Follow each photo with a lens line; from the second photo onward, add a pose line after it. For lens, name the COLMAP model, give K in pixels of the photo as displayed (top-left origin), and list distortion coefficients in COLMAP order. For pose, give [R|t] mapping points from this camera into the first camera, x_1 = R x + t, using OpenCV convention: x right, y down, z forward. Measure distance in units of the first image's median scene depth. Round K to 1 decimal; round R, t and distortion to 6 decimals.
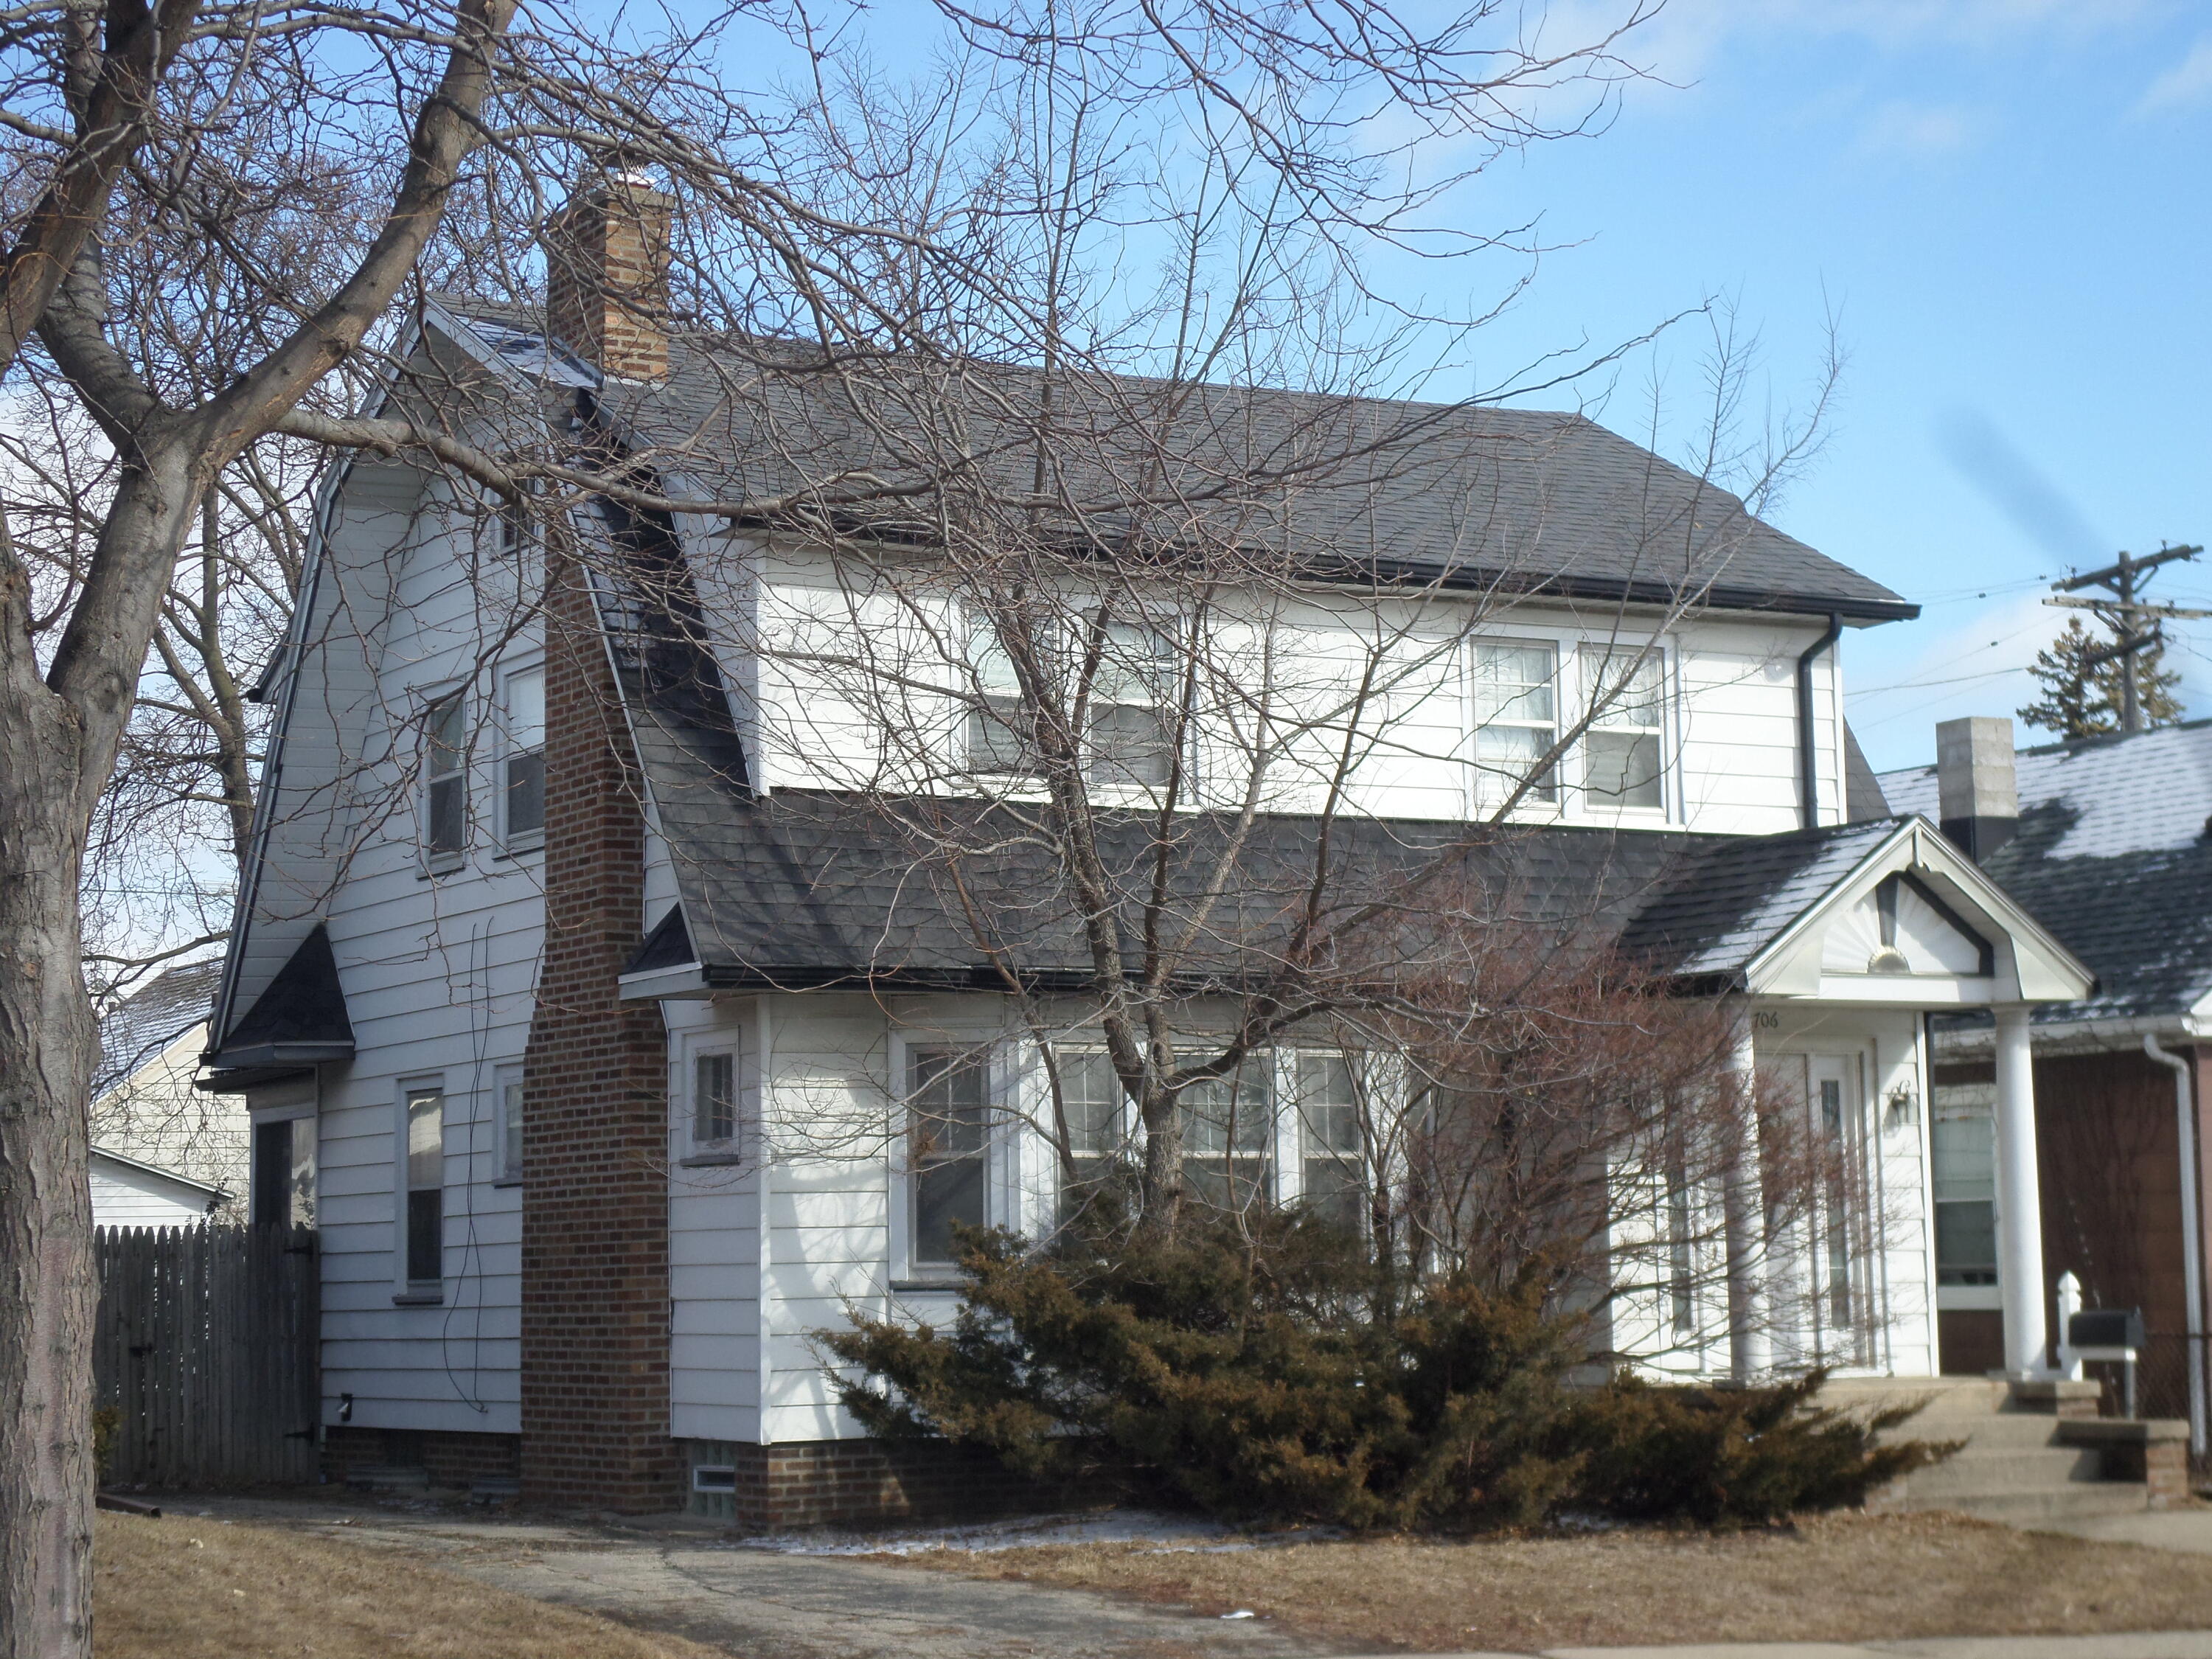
lens RADIAL K [[4351.7, 0, 1112.7], [0, 4351.7, 830.5], [0, 0, 1]] dist [0.195183, 0.000000]
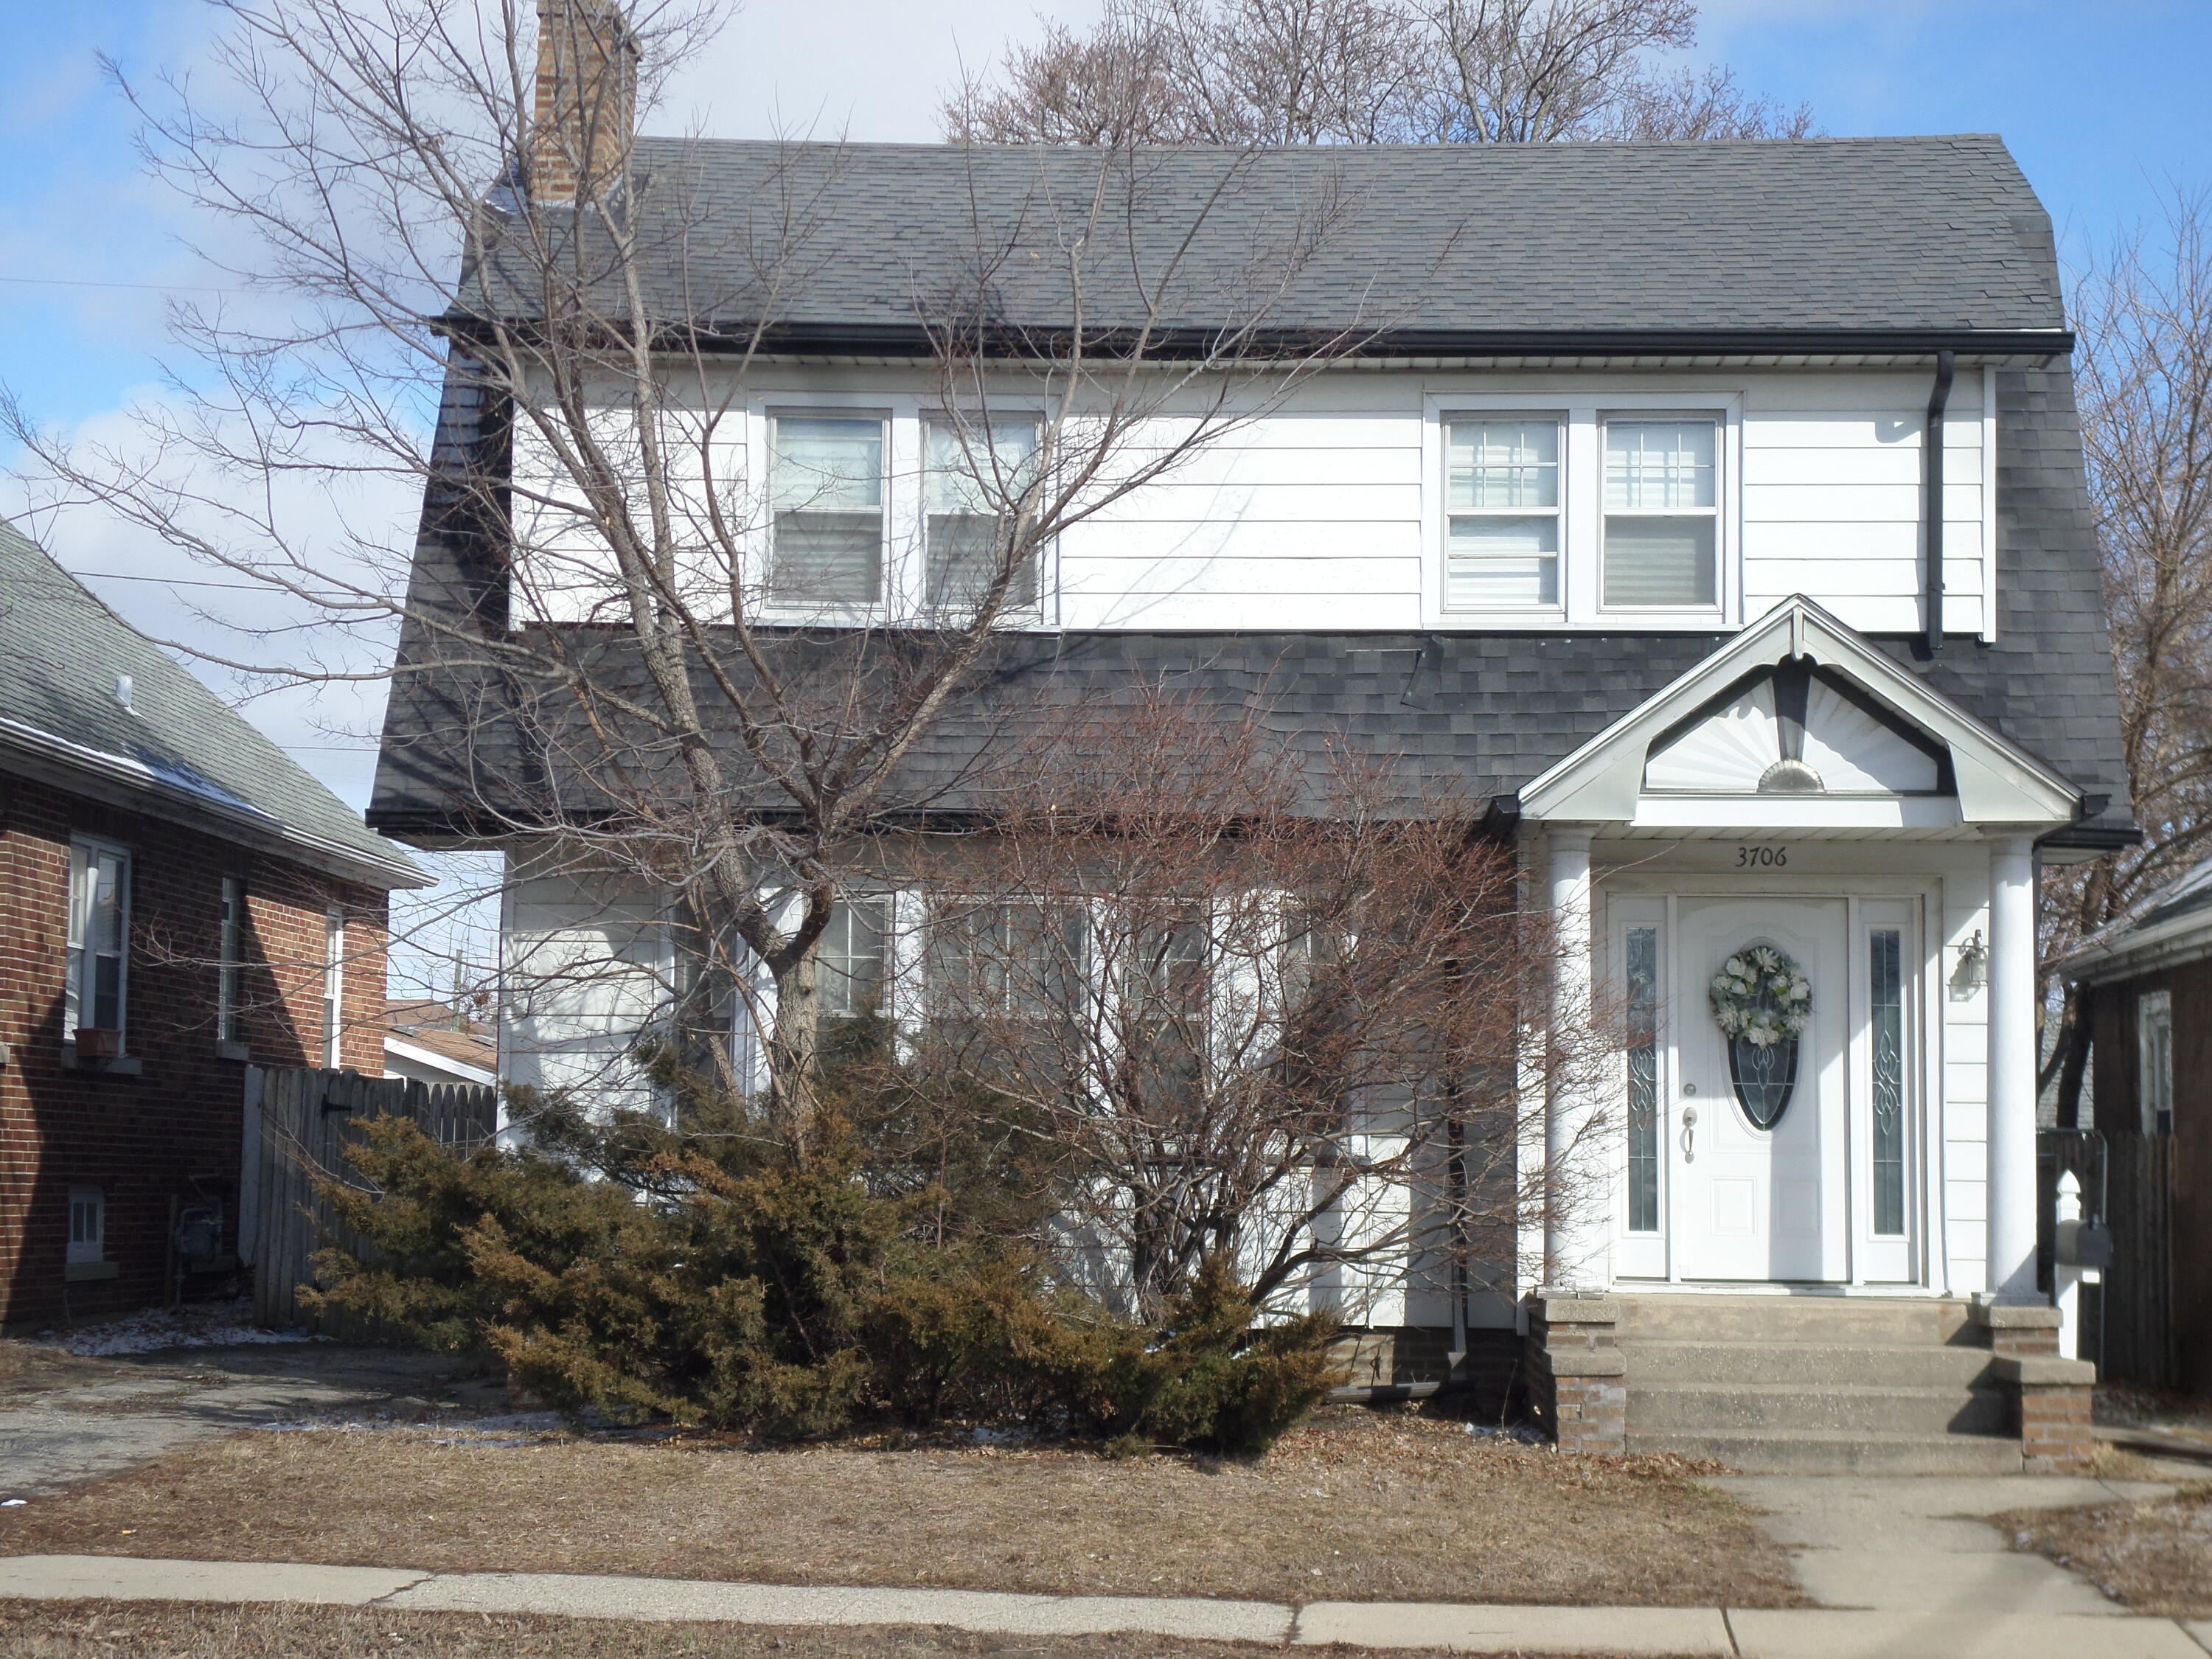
lens RADIAL K [[4351.7, 0, 1104.4], [0, 4351.7, 837.2], [0, 0, 1]] dist [0.195183, 0.000000]
pose [[0.847149, -0.018554, -0.531031, 0.493672], [0.030587, 0.999436, 0.013876, 0.025401], [0.530474, -0.027998, 0.847239, 0.250859]]
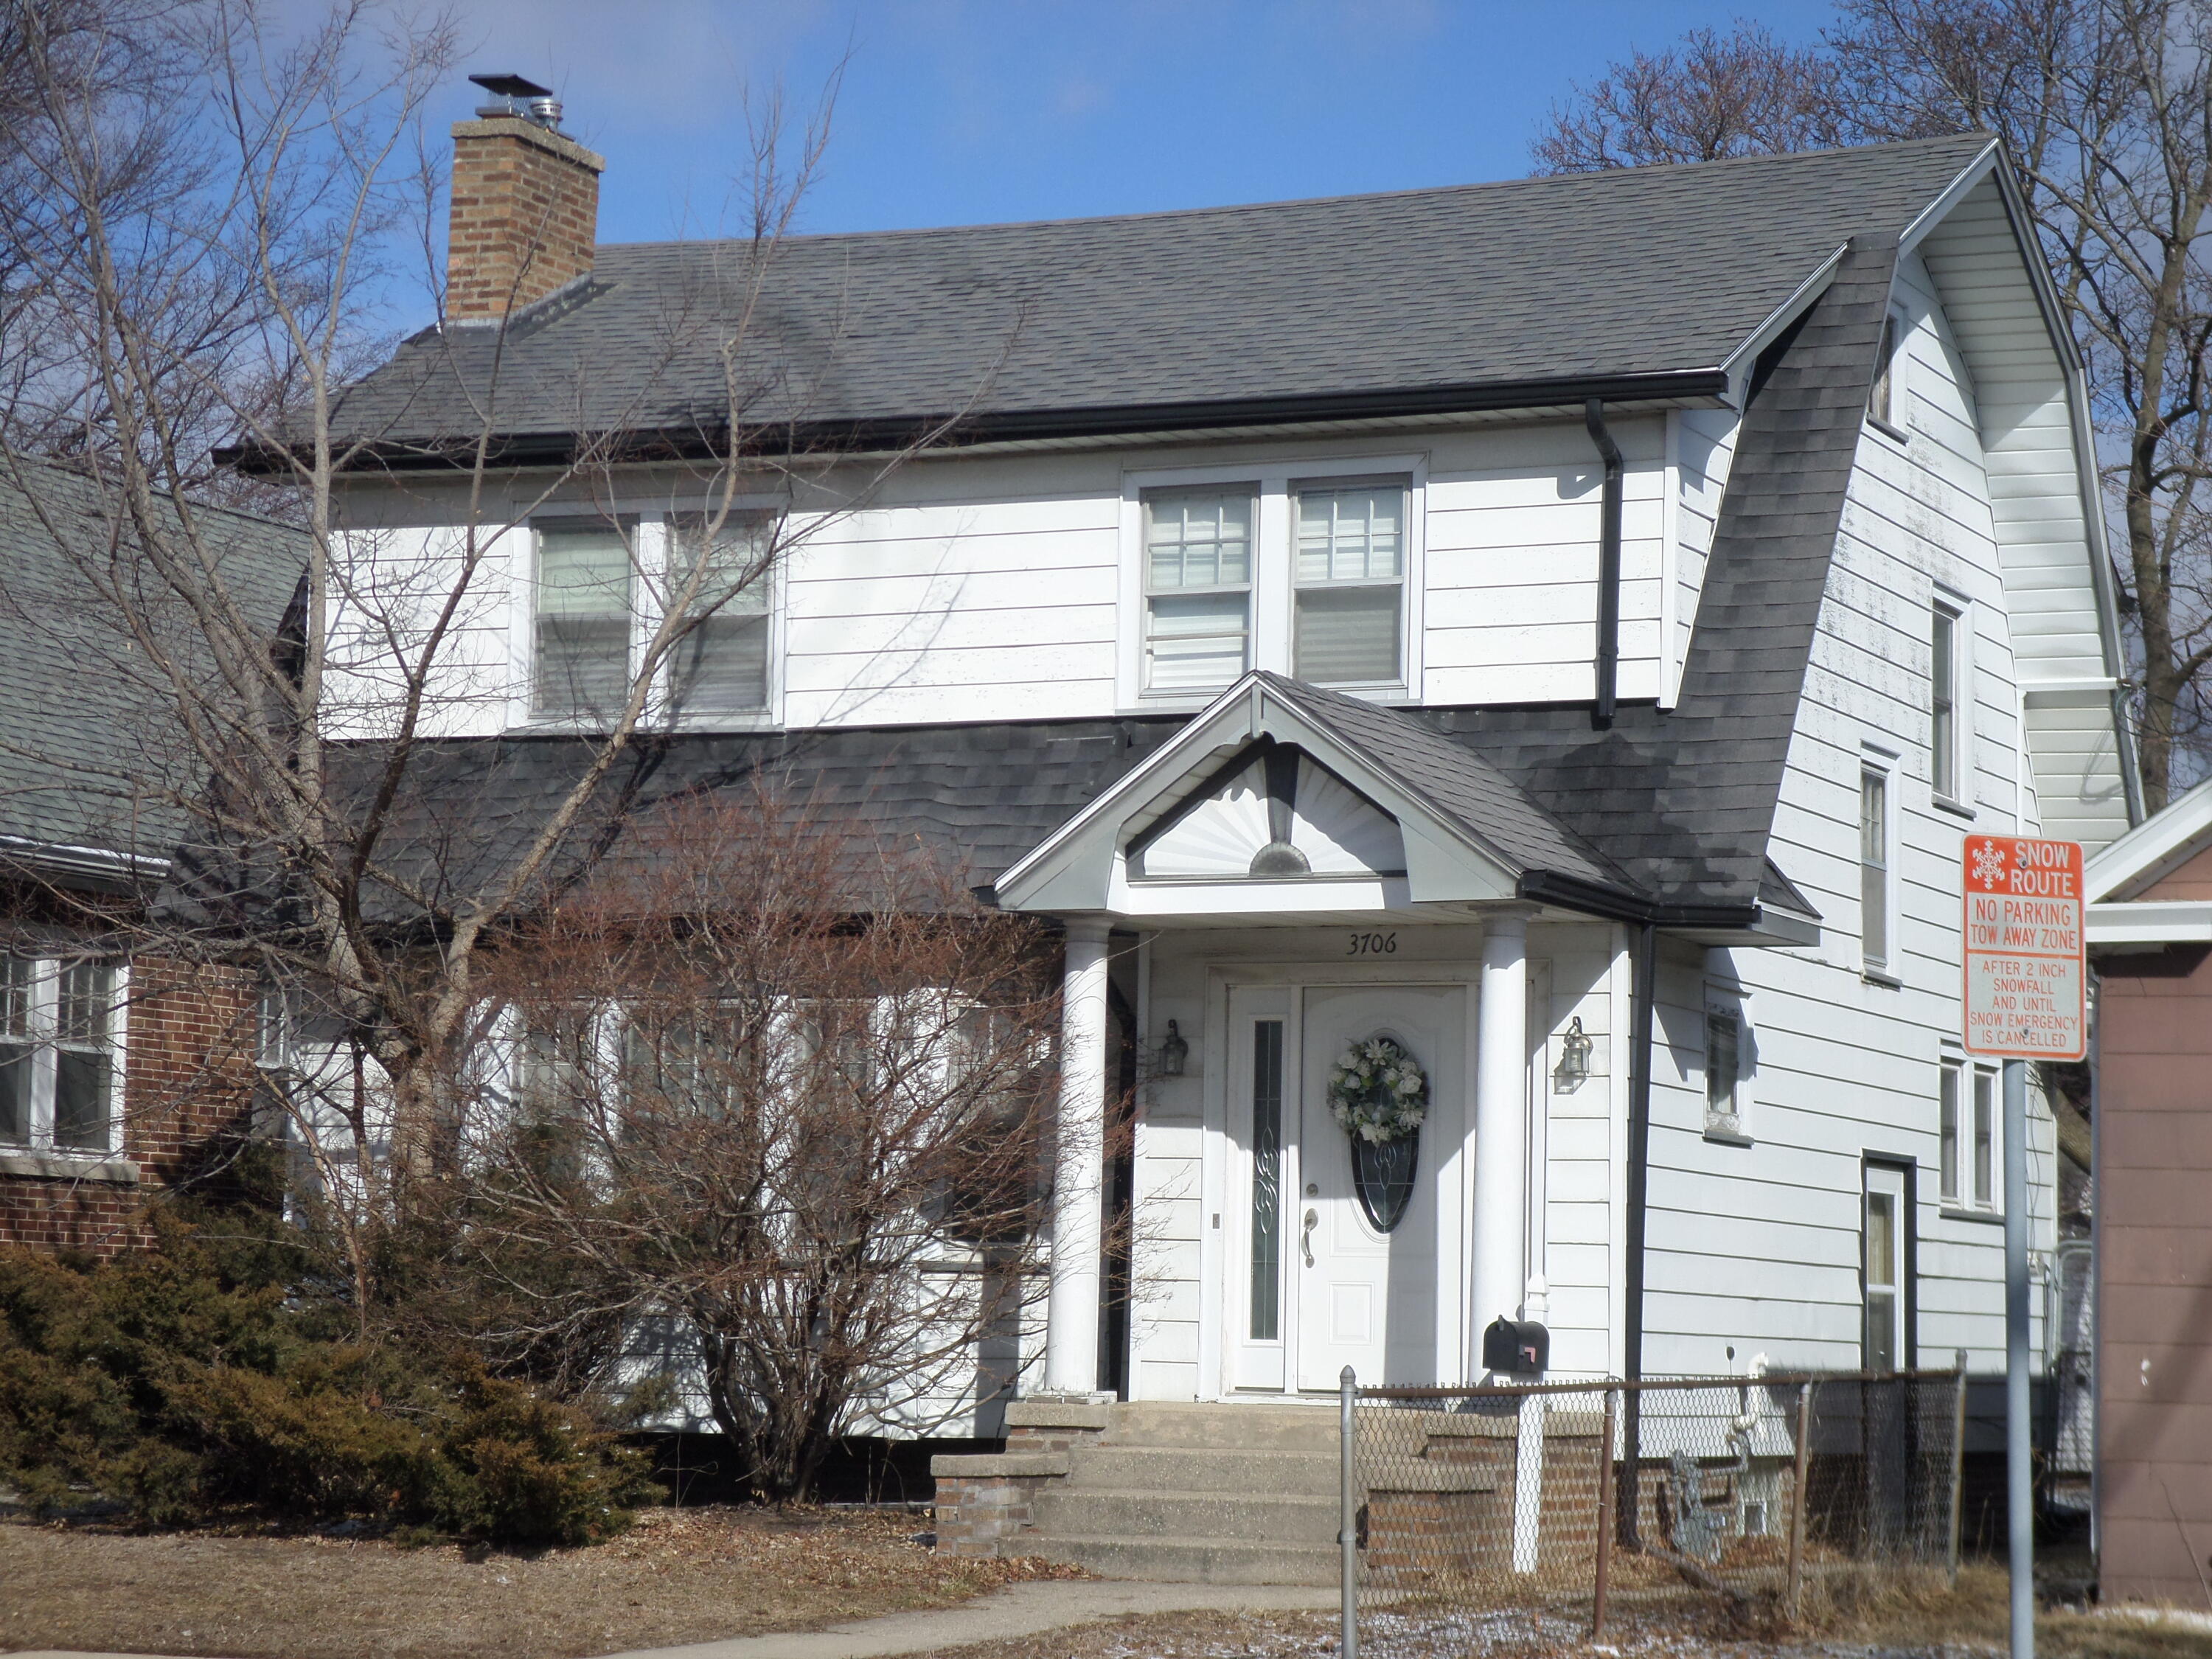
lens RADIAL K [[5168.1, 0, 1110.1], [0, 5168.1, 824.4], [0, 0, 1]] dist [0.375433, 0.000000]
pose [[0.587386, -0.054455, -0.807473, 0.891406], [0.052989, 0.998181, -0.028770, 0.047656], [0.807570, -0.025888, 0.589203, 0.435850]]
